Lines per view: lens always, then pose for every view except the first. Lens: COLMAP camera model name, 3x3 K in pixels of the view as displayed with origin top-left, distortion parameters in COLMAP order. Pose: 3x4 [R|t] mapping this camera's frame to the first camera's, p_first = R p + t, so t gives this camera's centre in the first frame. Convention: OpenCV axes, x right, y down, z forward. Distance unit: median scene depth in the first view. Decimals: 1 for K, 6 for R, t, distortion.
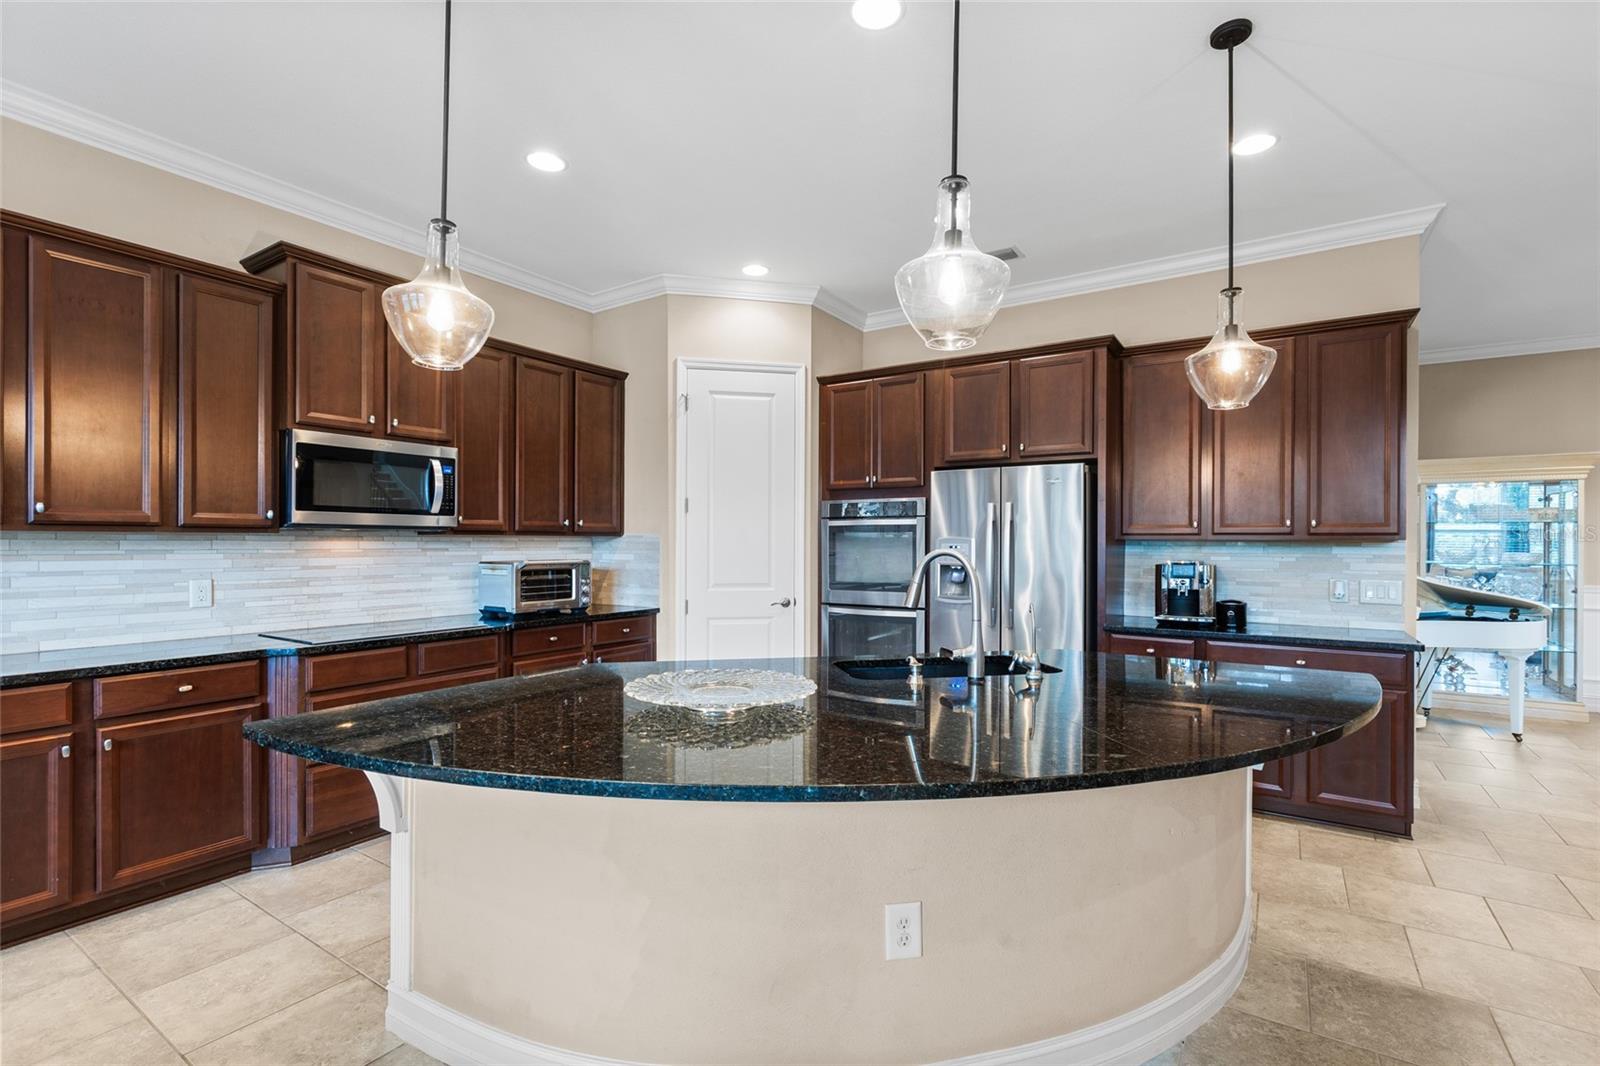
lens RADIAL K [[722.7, 0, 808.6], [0, 722.7, 542.3], [0, 0, 1]] dist [0.002332, -0.000448]
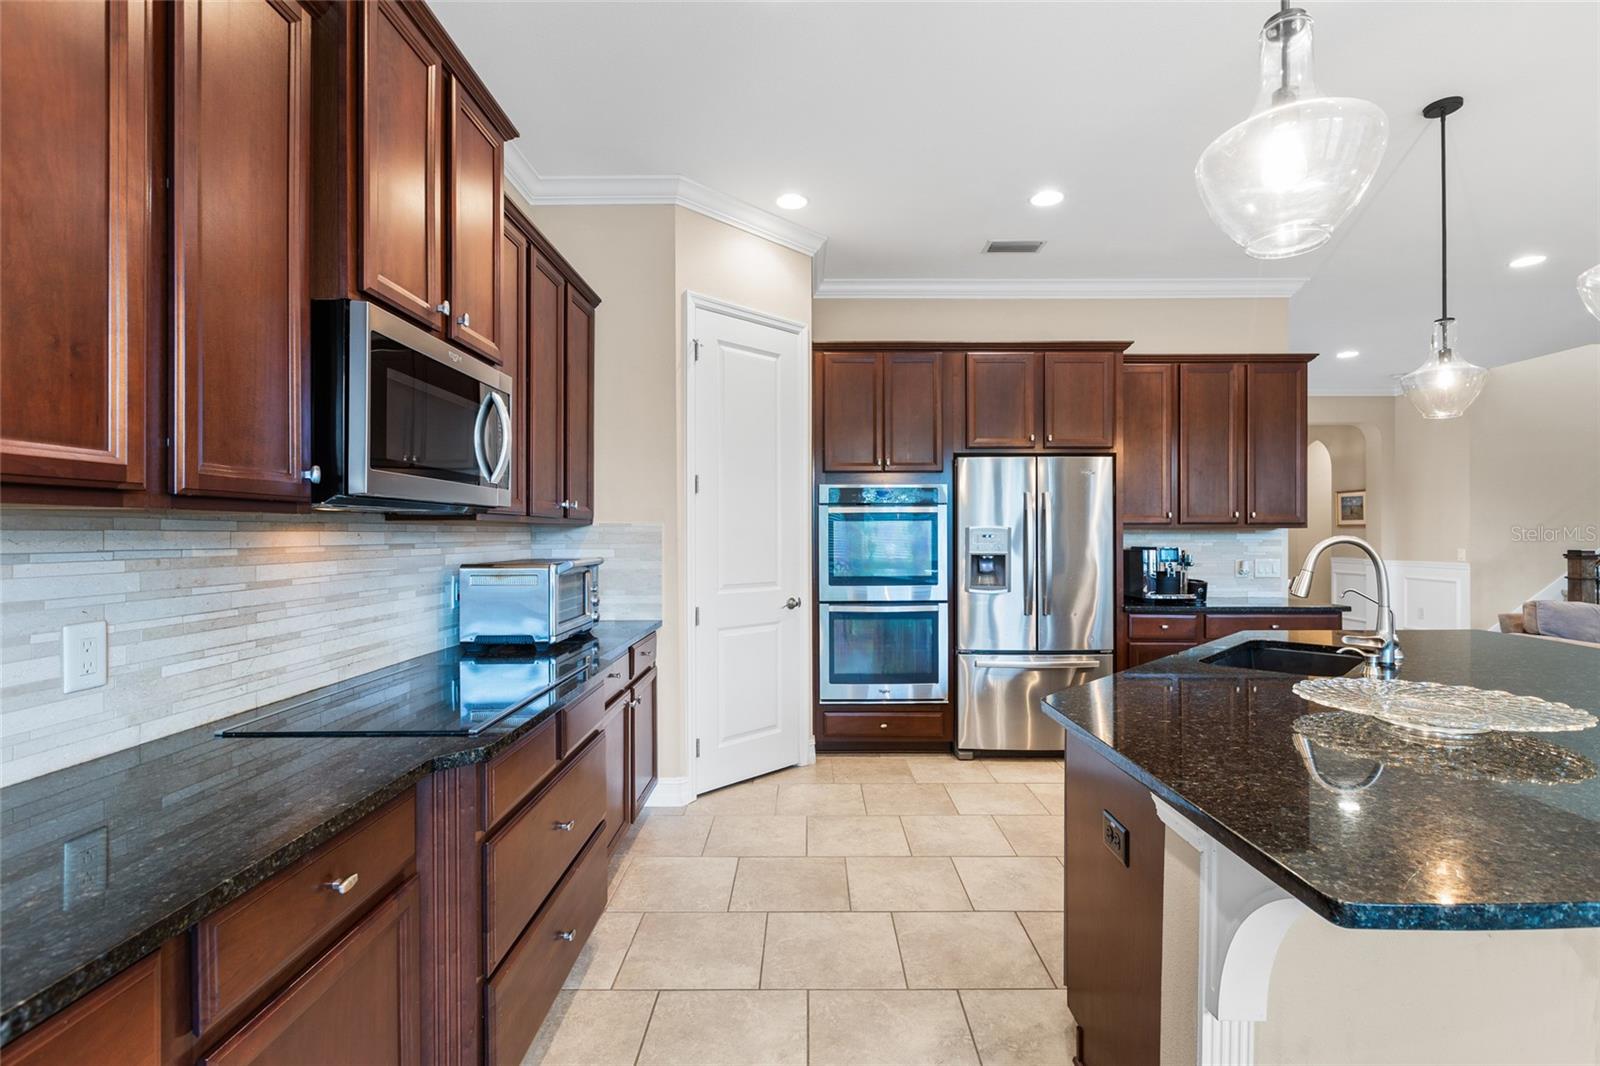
lens RADIAL K [[724.8, 0, 805.1], [0, 724.8, 531.7], [0, 0, 1]] dist [-0.001124, -0.000687]
pose [[0.840238, -0.003593, 0.542206, -0.574018], [0.004762, 0.999988, -0.000753, 0.000347], [-0.542197, 0.003215, 0.840245, 0.336457]]
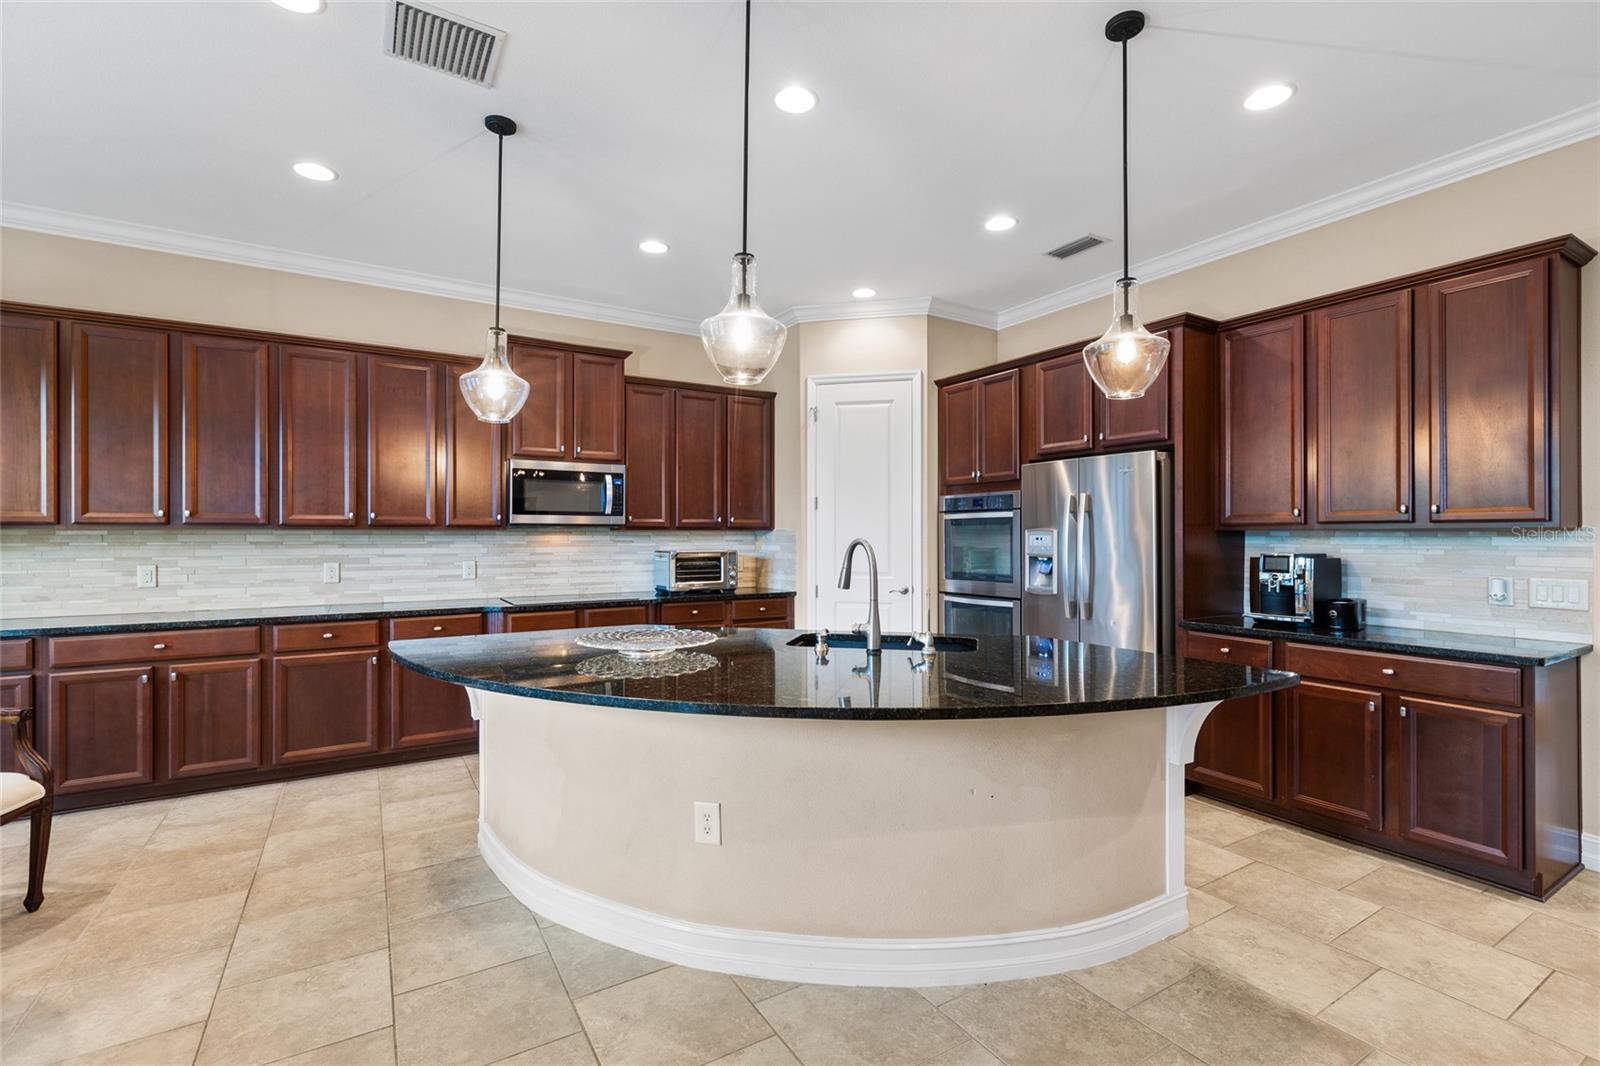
lens RADIAL K [[719.4, 0, 810.1], [0, 719.4, 533.3], [0, 0, 1]] dist [0.000987, 0.000102]
pose [[0.906252, -0.005796, -0.422699, 0.360569], [0.004007, 0.999979, -0.005121, 0.003250], [0.422719, 0.002947, 0.906256, -0.054086]]
